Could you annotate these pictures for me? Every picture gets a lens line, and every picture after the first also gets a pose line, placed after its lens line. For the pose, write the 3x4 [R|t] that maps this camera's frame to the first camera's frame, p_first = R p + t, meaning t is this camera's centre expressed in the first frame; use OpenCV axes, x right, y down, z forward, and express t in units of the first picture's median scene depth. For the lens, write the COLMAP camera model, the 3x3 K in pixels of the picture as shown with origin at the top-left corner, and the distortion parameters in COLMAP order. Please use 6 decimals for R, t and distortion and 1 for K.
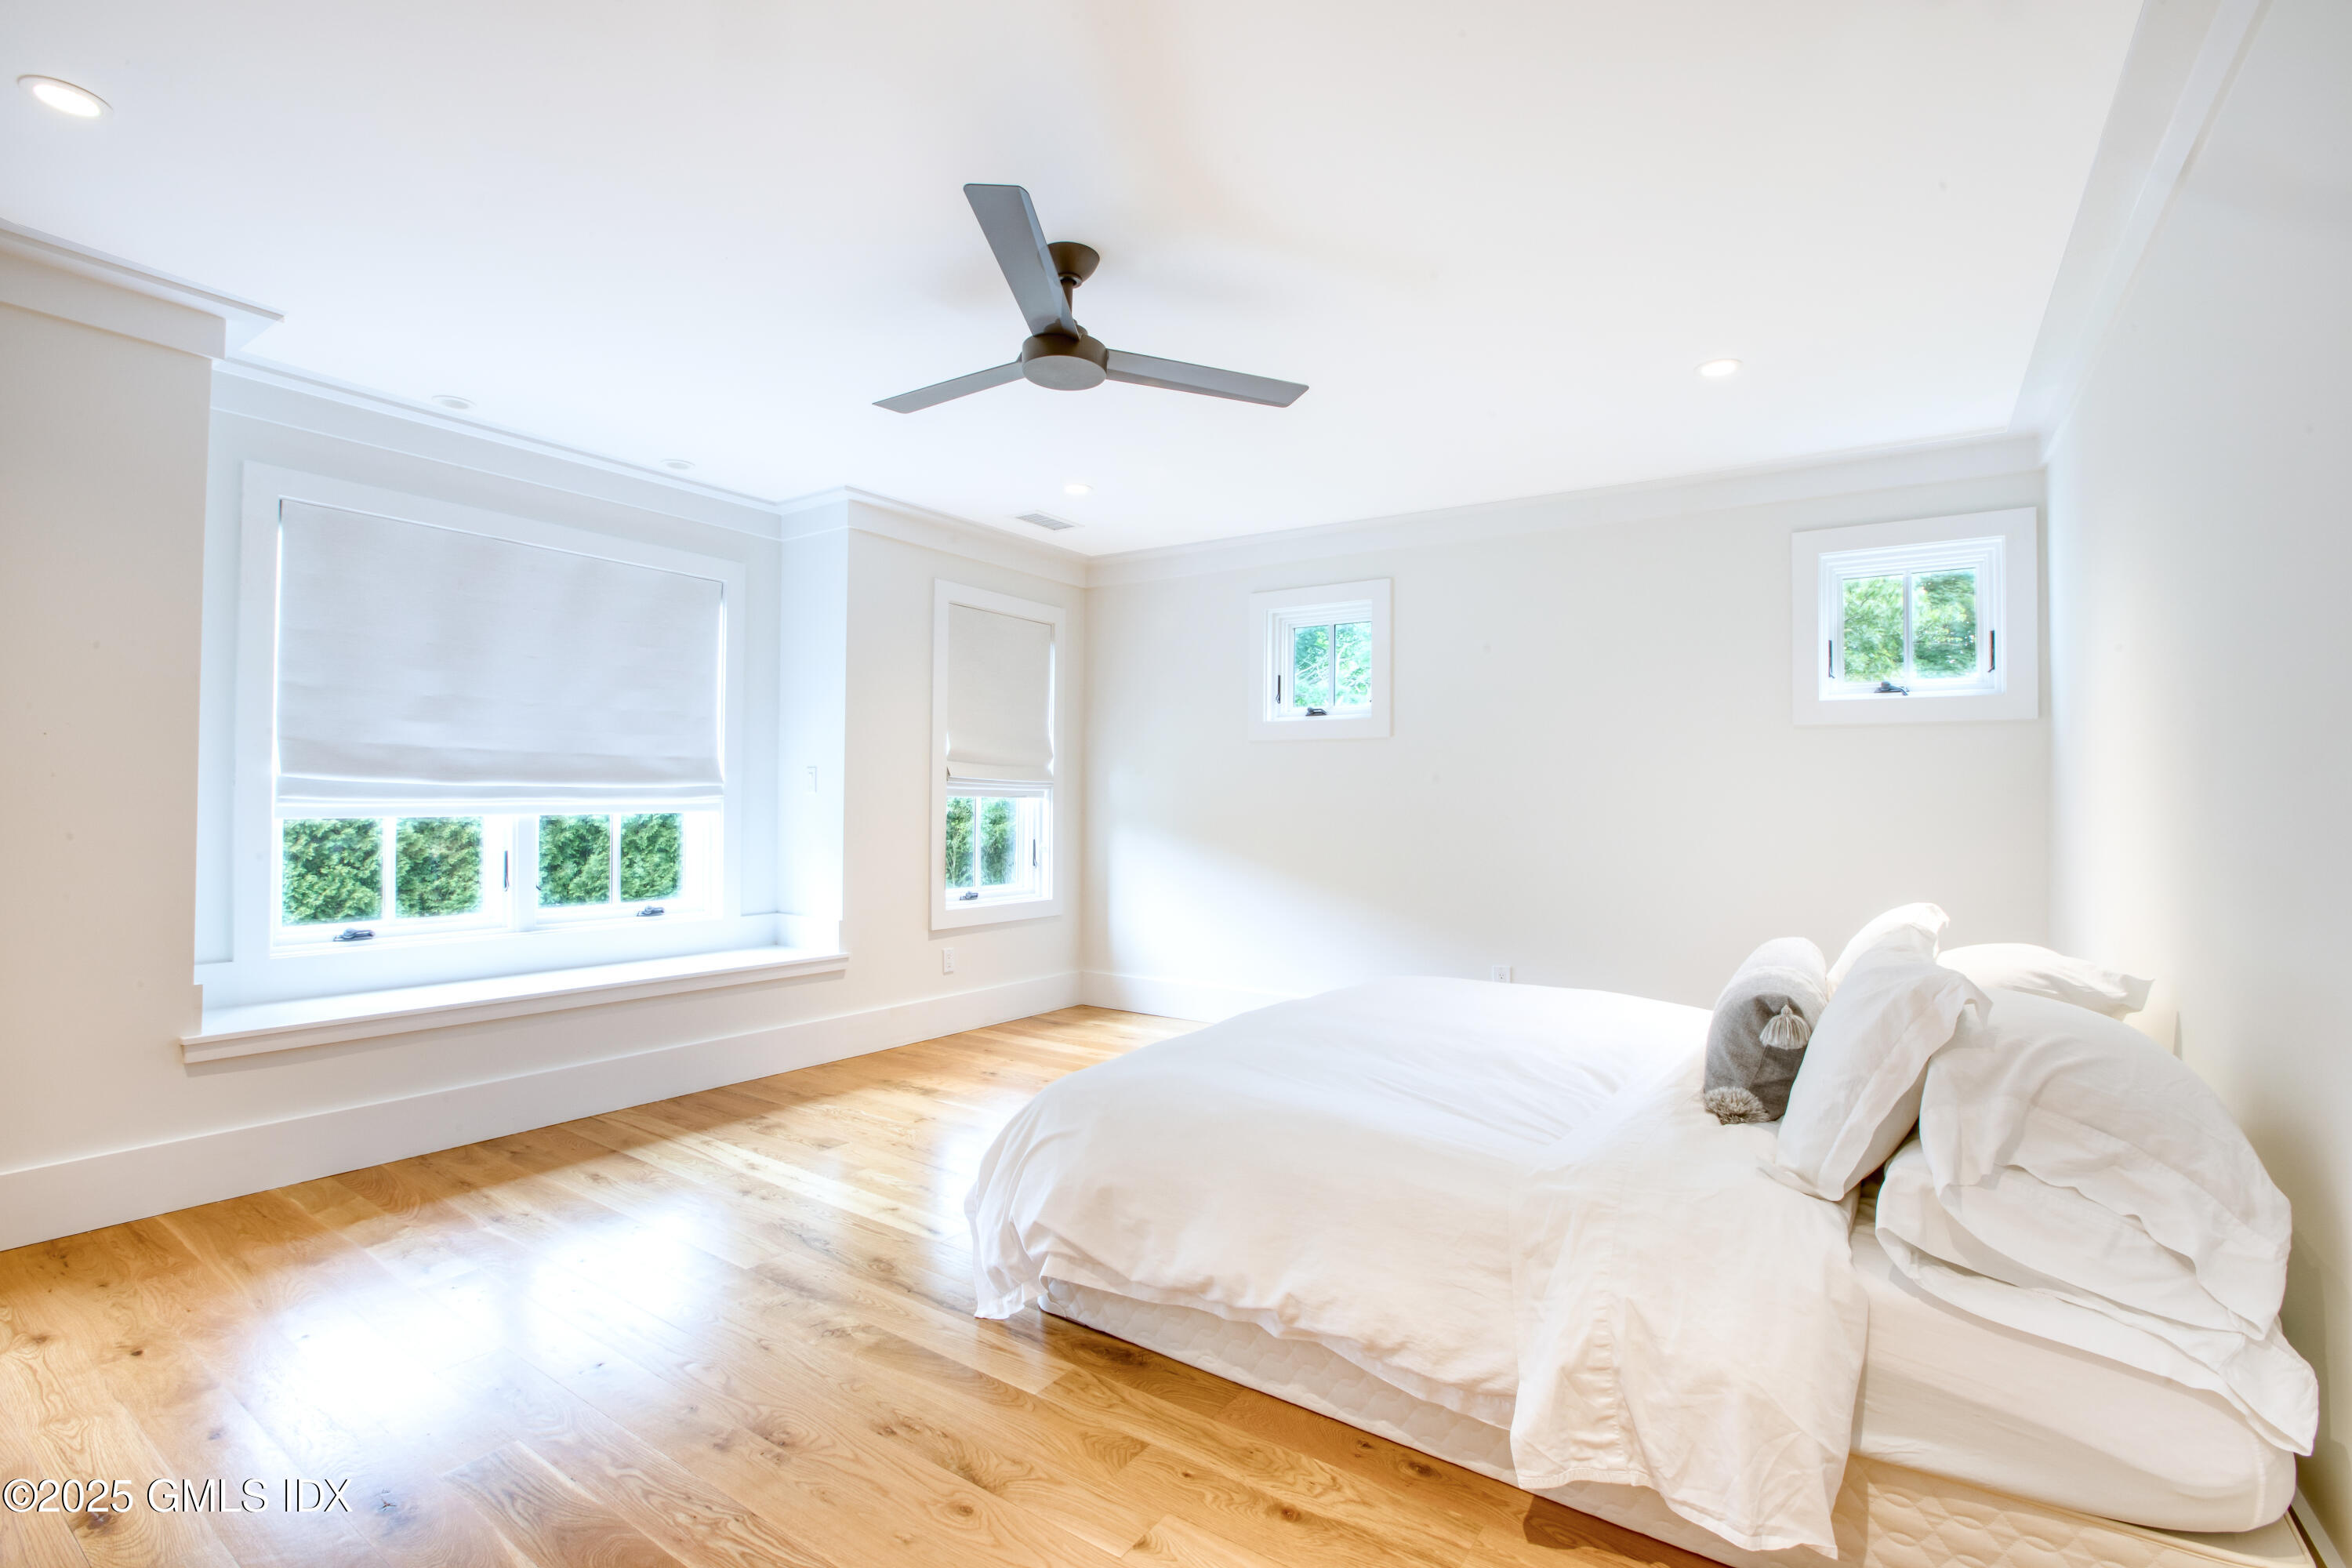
lens RADIAL K [[1071.8, 0, 1174.6], [0, 1071.8, 778.0], [0, 0, 1]] dist [-0.021633, 0.006579]
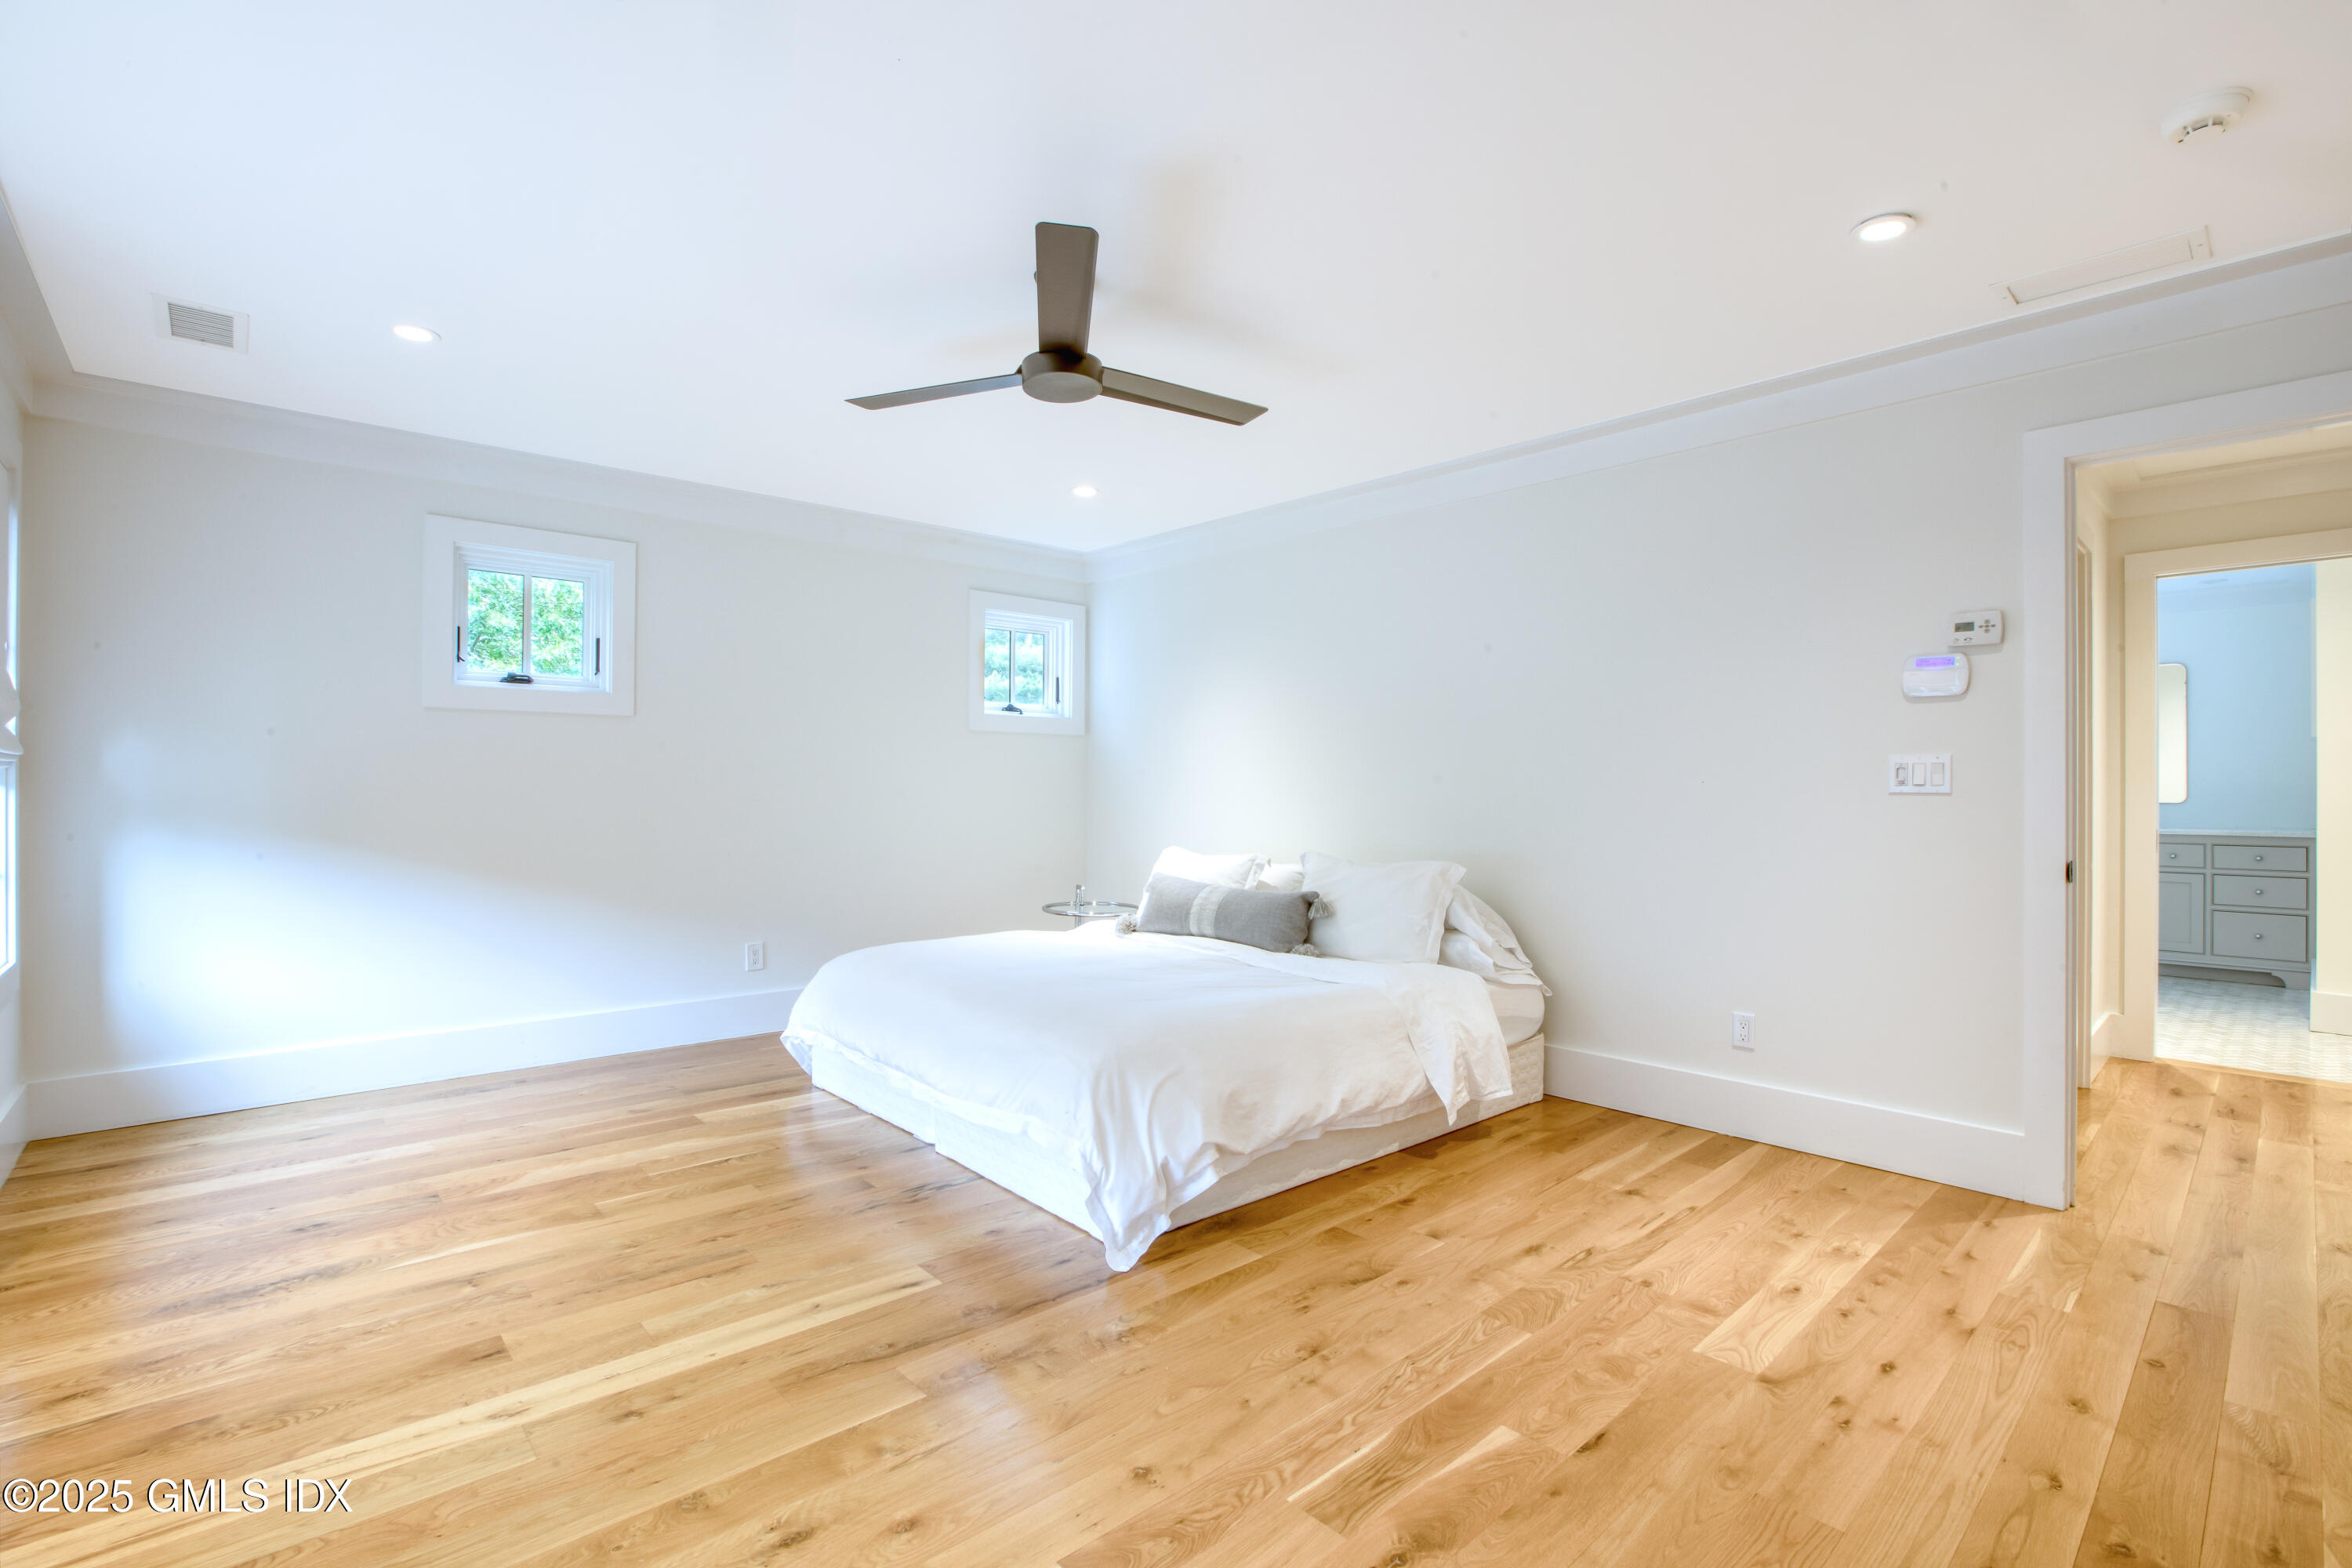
lens RADIAL K [[1071.8, 0, 1173.0], [0, 1071.8, 786.2], [0, 0, 1]] dist [-0.021633, 0.006579]
pose [[0.242040, -0.009060, 0.970224, -1.328617], [-0.022578, 0.999633, 0.014967, -0.005812], [-0.970004, -0.025528, 0.241746, 0.763823]]
